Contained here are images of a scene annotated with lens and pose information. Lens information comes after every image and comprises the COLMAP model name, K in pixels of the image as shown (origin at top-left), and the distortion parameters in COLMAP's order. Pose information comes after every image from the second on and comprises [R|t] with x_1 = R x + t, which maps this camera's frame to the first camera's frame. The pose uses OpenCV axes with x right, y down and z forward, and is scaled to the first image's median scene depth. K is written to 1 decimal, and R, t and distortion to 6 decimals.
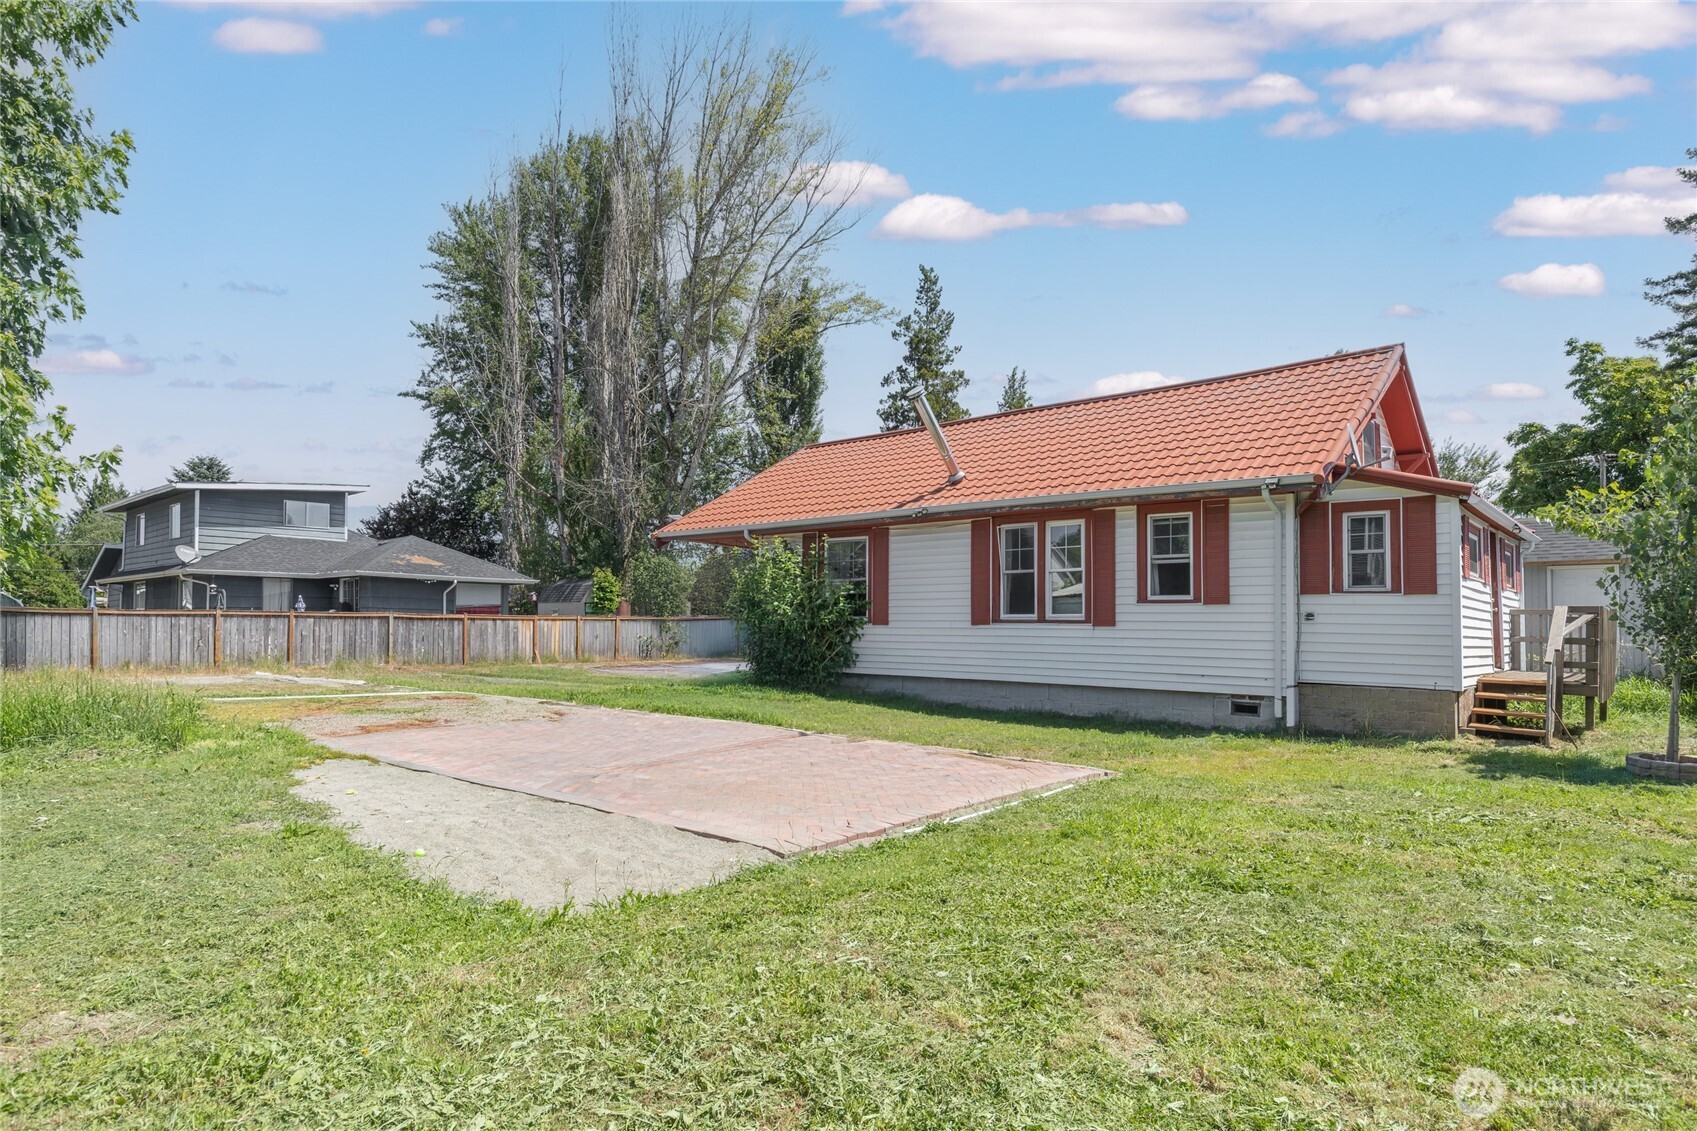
lens RADIAL K [[920.5, 0, 848.5], [0, 920.5, 565.5], [0, 0, 1]] dist [-0.001184, -0.000121]
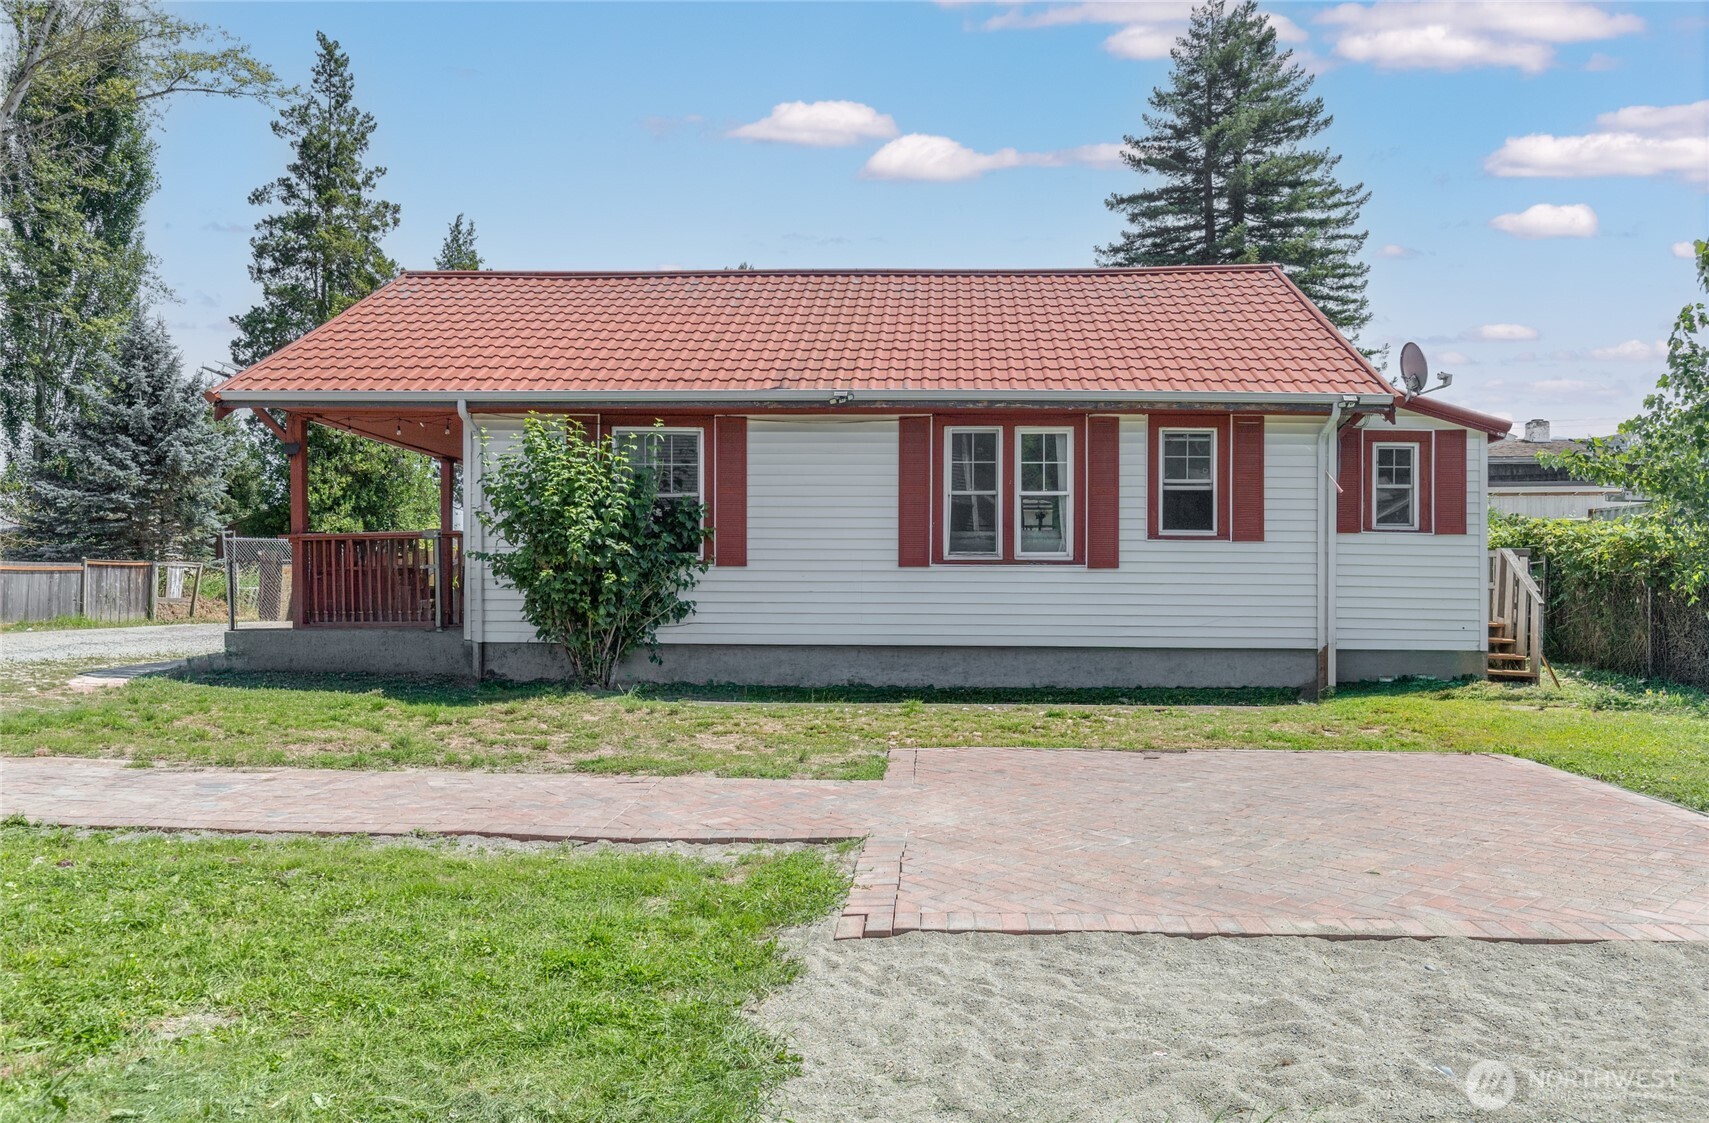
lens RADIAL K [[1081.2, 0, 855.0], [0, 1081.2, 574.4], [0, 0, 1]] dist [-0.002183, 0.004037]
pose [[0.784334, -0.008207, 0.620285, -0.408964], [-0.040291, 0.997127, 0.064140, 0.019357], [-0.619029, -0.075299, 0.781750, 0.380738]]
